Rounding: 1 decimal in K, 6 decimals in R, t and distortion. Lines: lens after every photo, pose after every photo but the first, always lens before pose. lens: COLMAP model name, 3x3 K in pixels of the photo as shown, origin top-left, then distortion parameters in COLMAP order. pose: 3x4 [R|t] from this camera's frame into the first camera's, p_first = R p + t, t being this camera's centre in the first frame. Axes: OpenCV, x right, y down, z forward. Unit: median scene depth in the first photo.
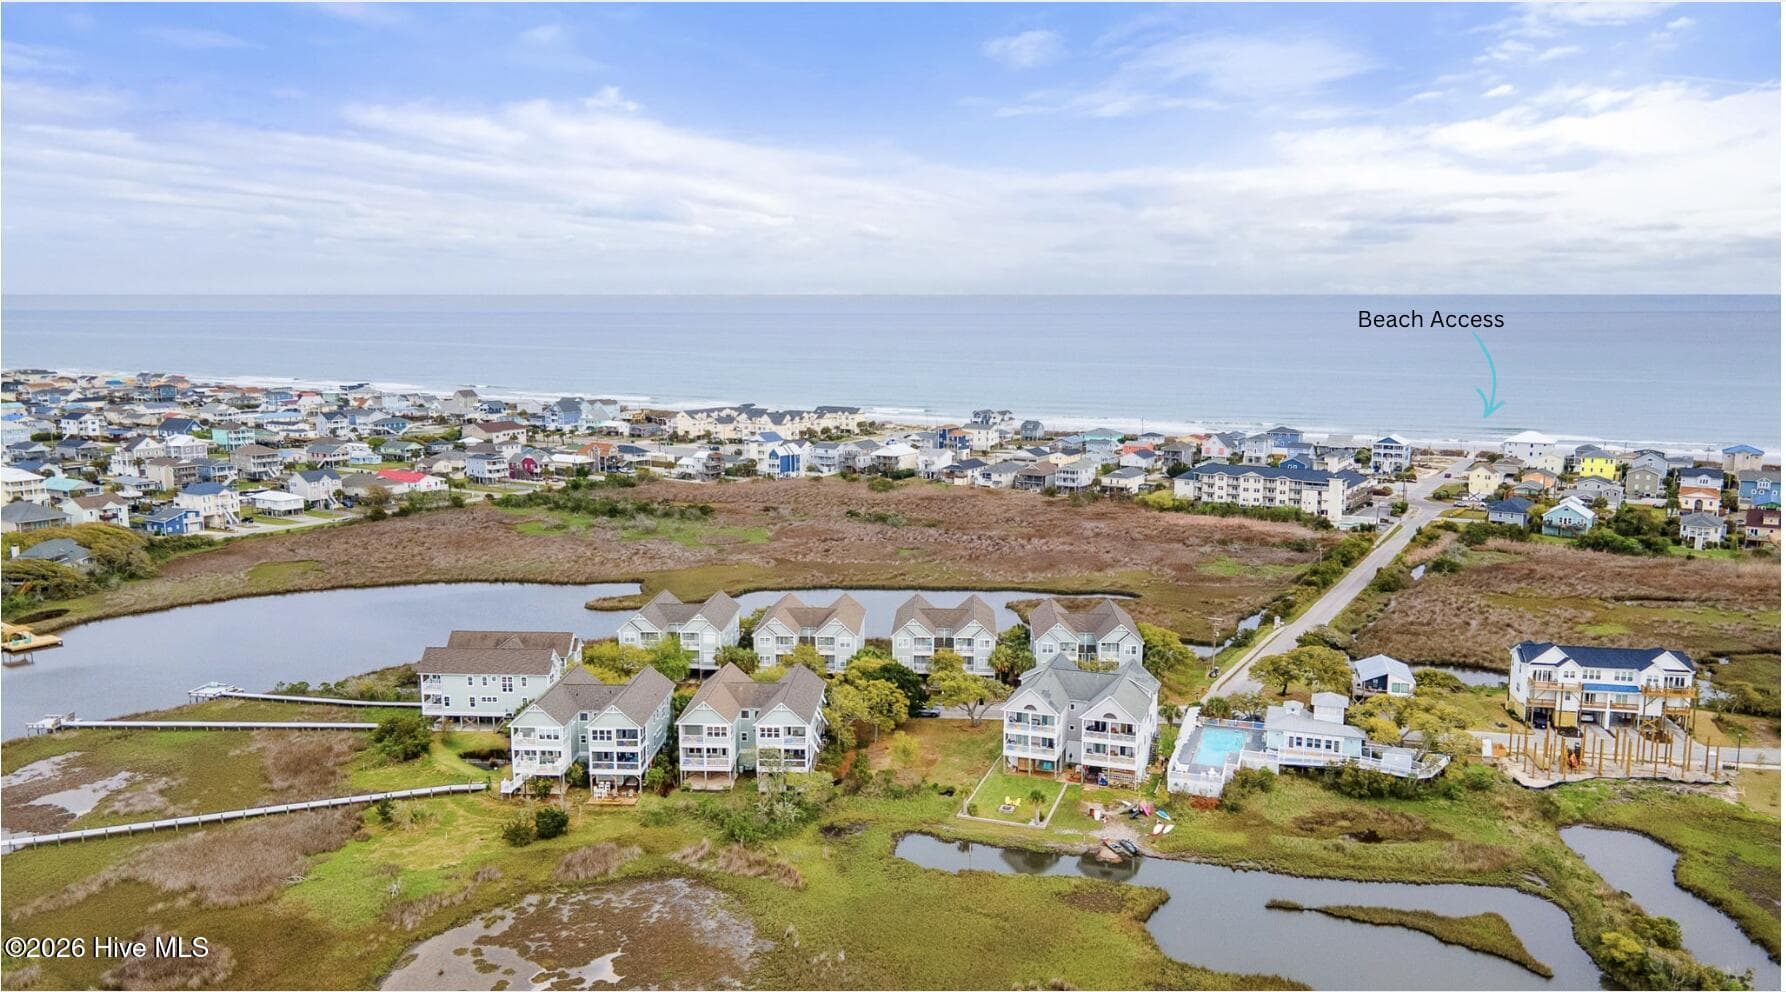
lens RADIAL K [[1325.0, 0, 895.0], [0, 1325.0, 503.9], [0, 0, 1]] dist [0.044041, -0.018814]
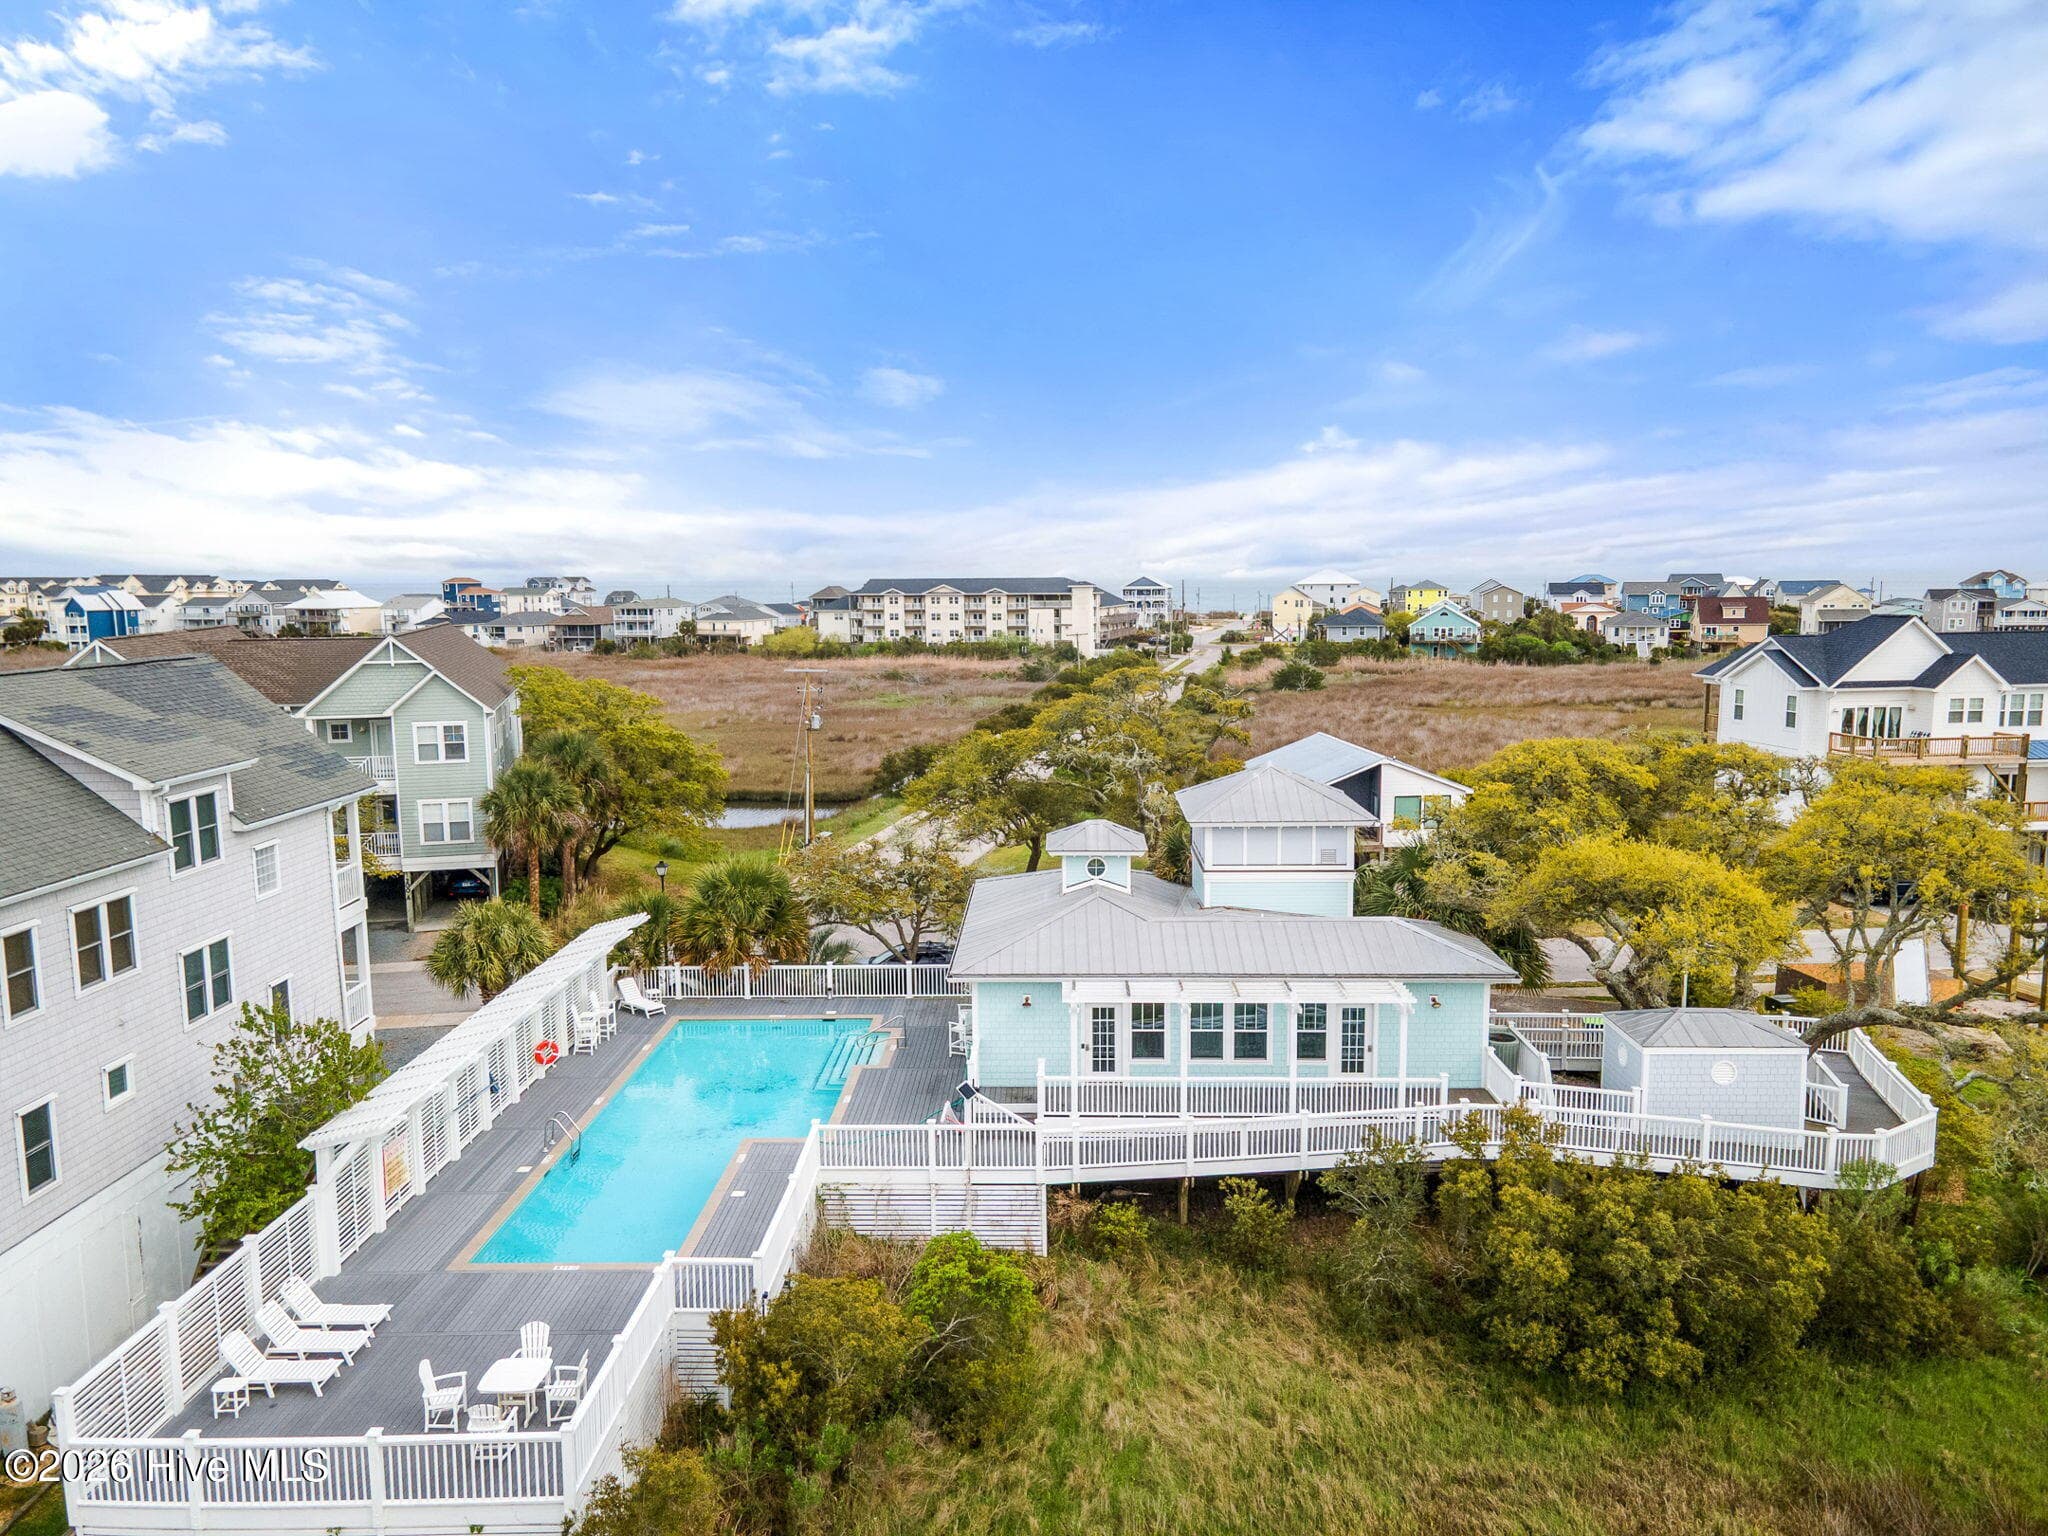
lens RADIAL K [[1502.5, 0, 1025.1], [0, 1502.5, 755.9], [0, 0, 1]] dist [0.026225, 0.030820]
pose [[0.953822, -0.045450, 0.296913, 0.104930], [0.054091, 0.998316, -0.020949, 0.065967], [-0.295461, 0.036042, 0.954675, 0.369853]]
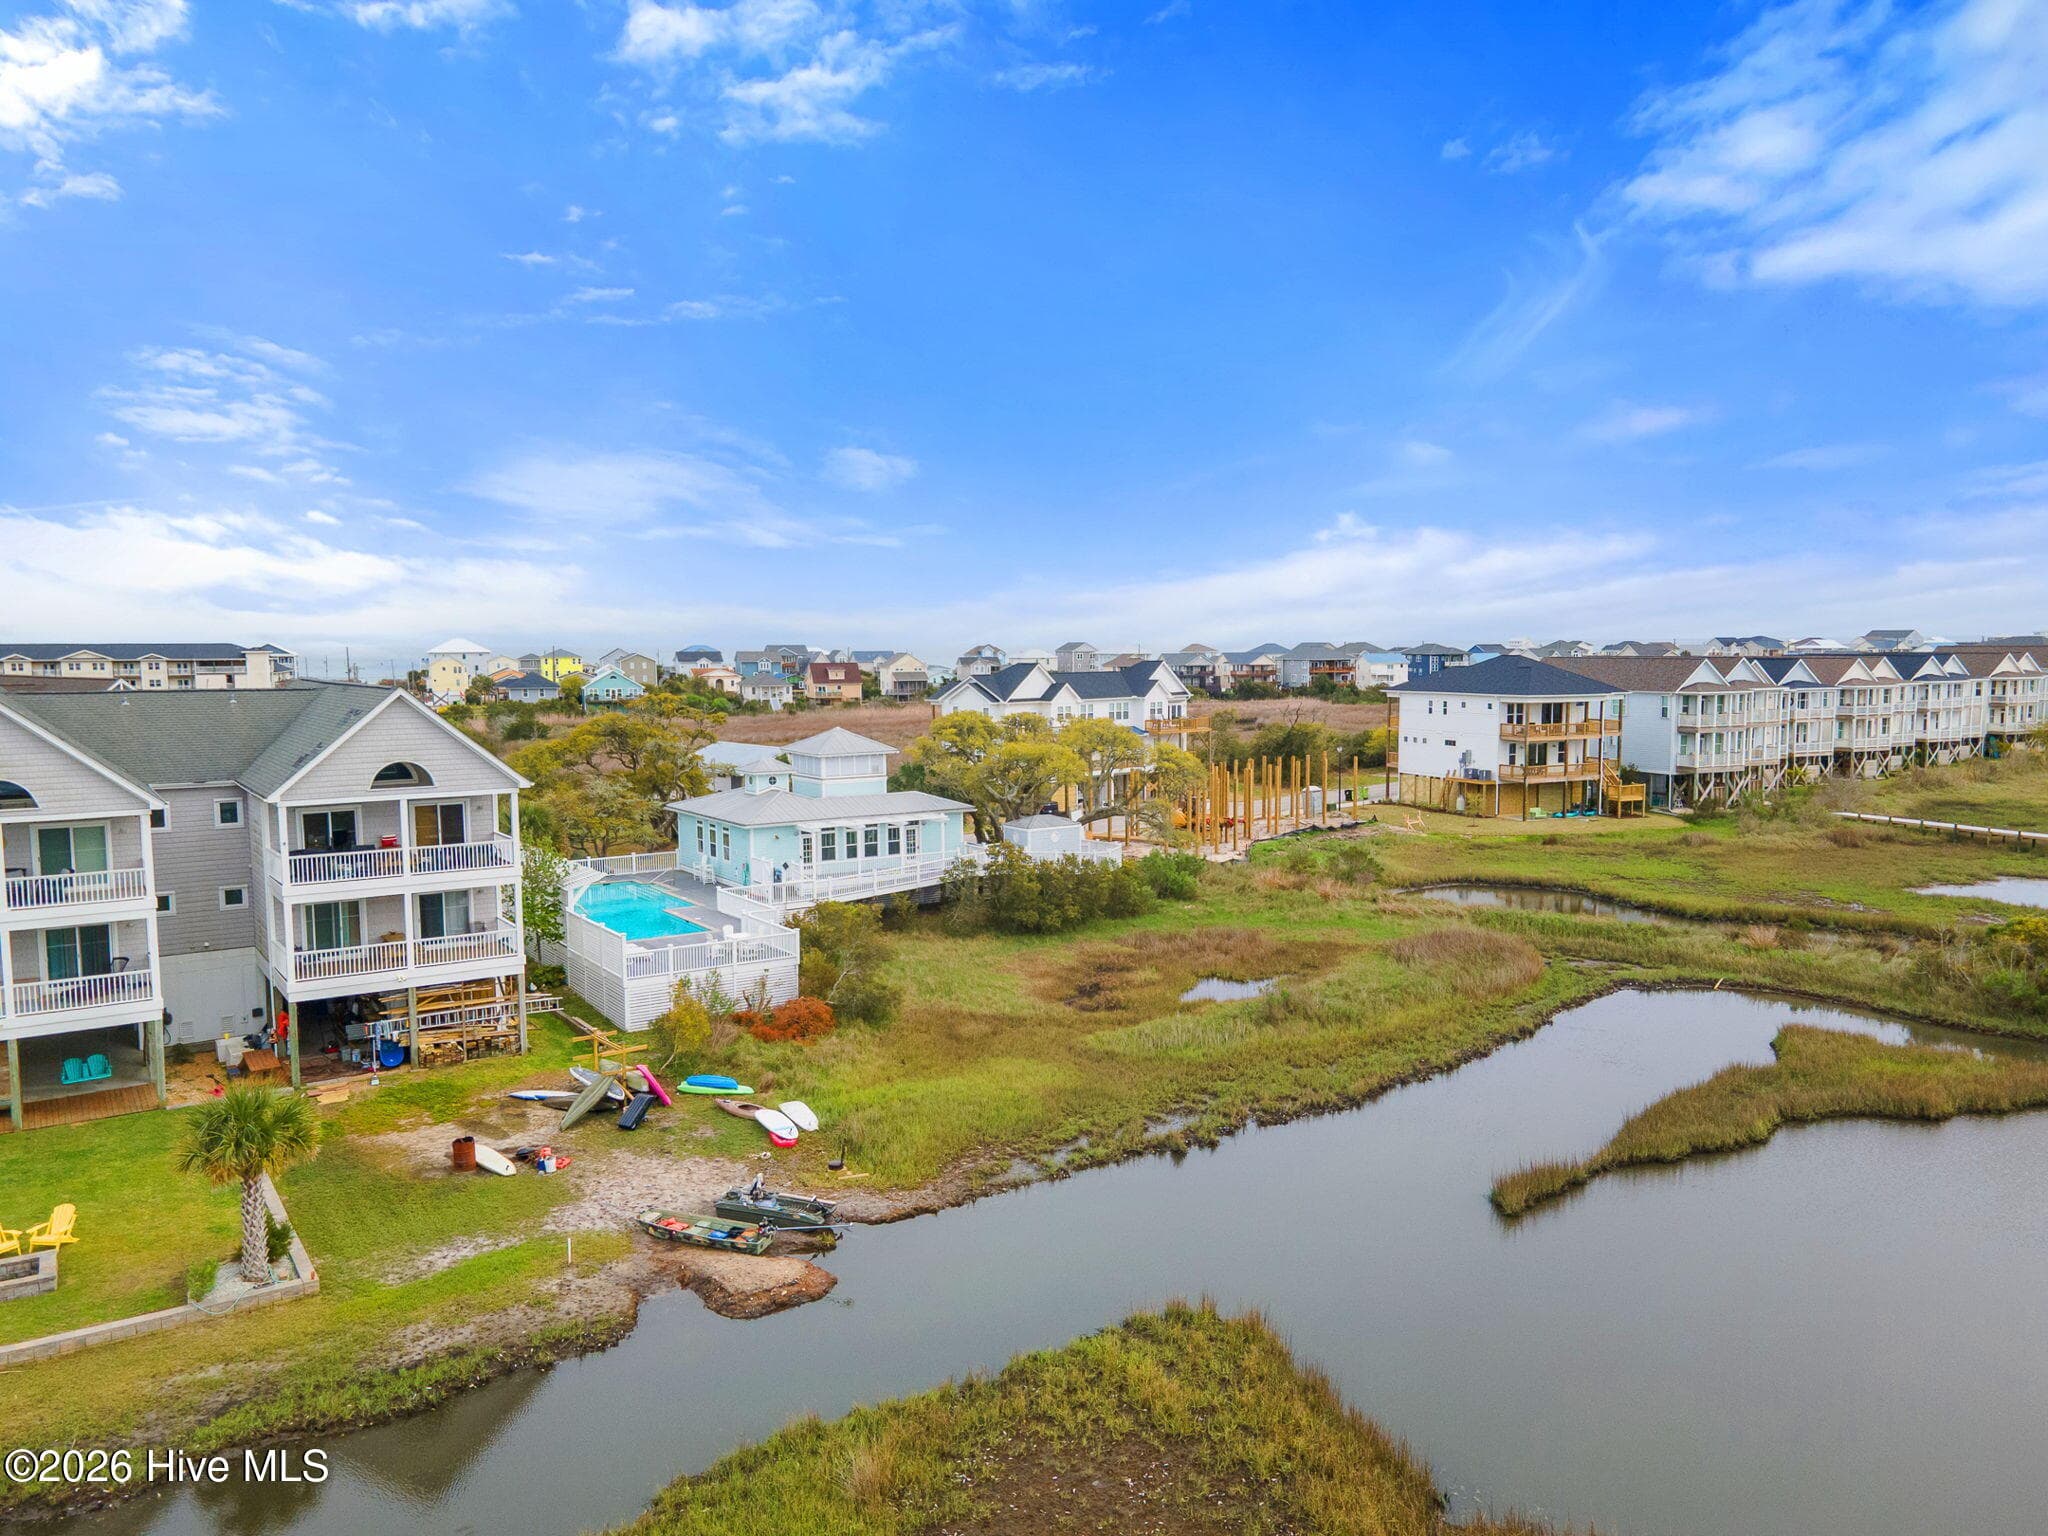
lens RADIAL K [[1502.5, 0, 1034.3], [0, 1502.5, 763.8], [0, 0, 1]] dist [0.026225, 0.030820]
pose [[0.605422, -0.068451, 0.792956, 0.003809], [0.121607, 0.992552, -0.007166, 0.074739], [-0.786560, 0.100767, 0.609237, 0.315906]]
